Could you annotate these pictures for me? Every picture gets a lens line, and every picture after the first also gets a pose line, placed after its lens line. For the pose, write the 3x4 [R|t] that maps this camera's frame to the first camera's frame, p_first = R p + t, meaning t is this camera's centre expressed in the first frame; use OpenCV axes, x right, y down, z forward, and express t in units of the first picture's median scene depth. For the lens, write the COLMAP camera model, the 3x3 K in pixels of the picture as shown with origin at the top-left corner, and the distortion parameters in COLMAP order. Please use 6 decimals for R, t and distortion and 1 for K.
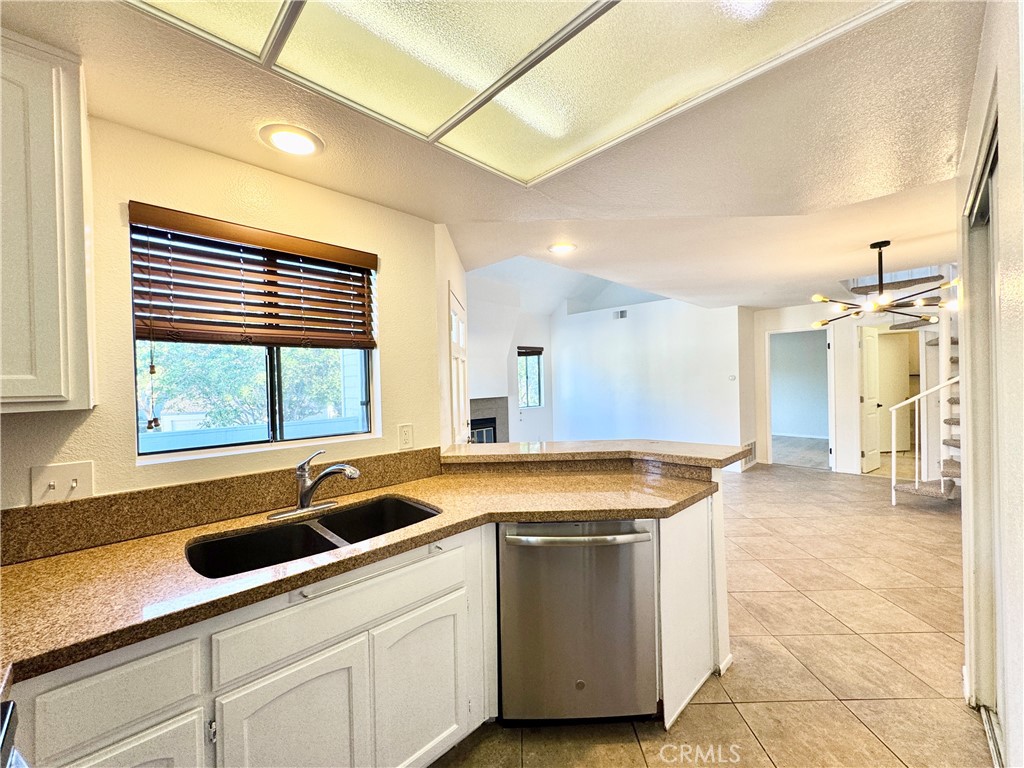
lens RADIAL K [[413.7, 0, 512.0], [0, 413.7, 384.0], [0, 0, 1]] dist [0.000838, 0.000062]
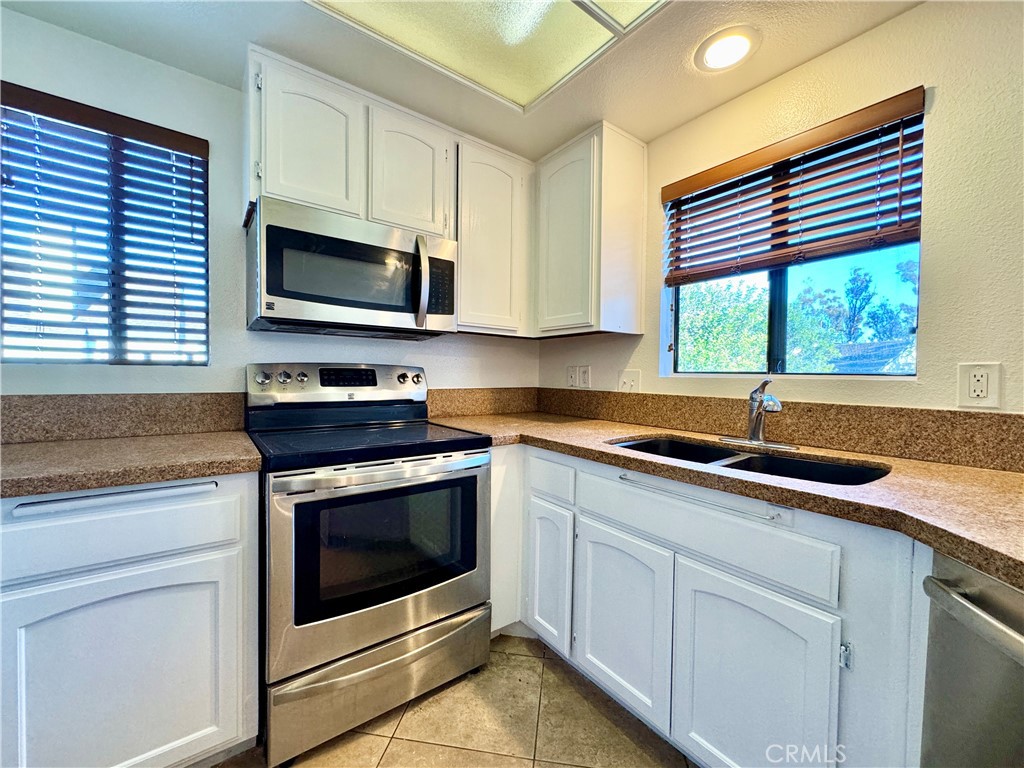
lens RADIAL K [[409.4, 0, 511.1], [0, 409.4, 385.5], [0, 0, 1]] dist [-0.001471, 0.000535]
pose [[-0.138809, 0.047662, -0.989172, 0.213934], [-0.016765, 0.998585, 0.050468, 0.064237], [0.990177, 0.023589, -0.137813, 0.269454]]
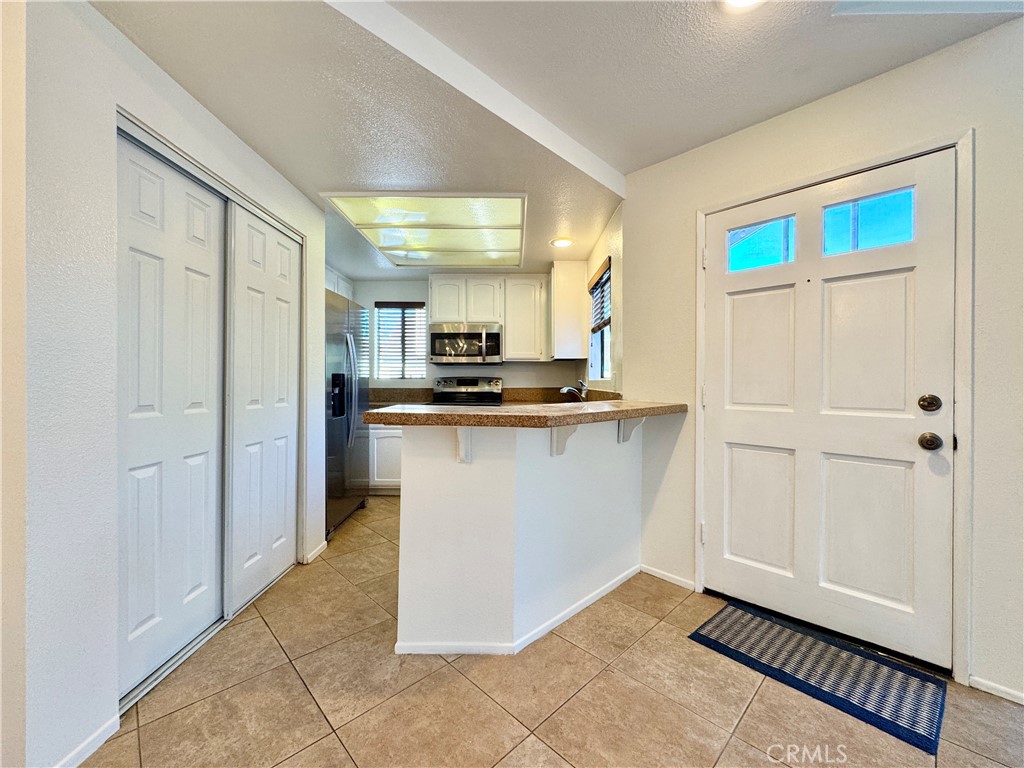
lens RADIAL K [[407.6, 0, 517.8], [0, 407.6, 384.4], [0, 0, 1]] dist [0.000403, 0.000077]
pose [[-0.713722, 0.030429, -0.699768, 0.454631], [0.012543, 0.999451, 0.030668, 0.054476], [0.700317, 0.013111, -0.713712, 0.870903]]
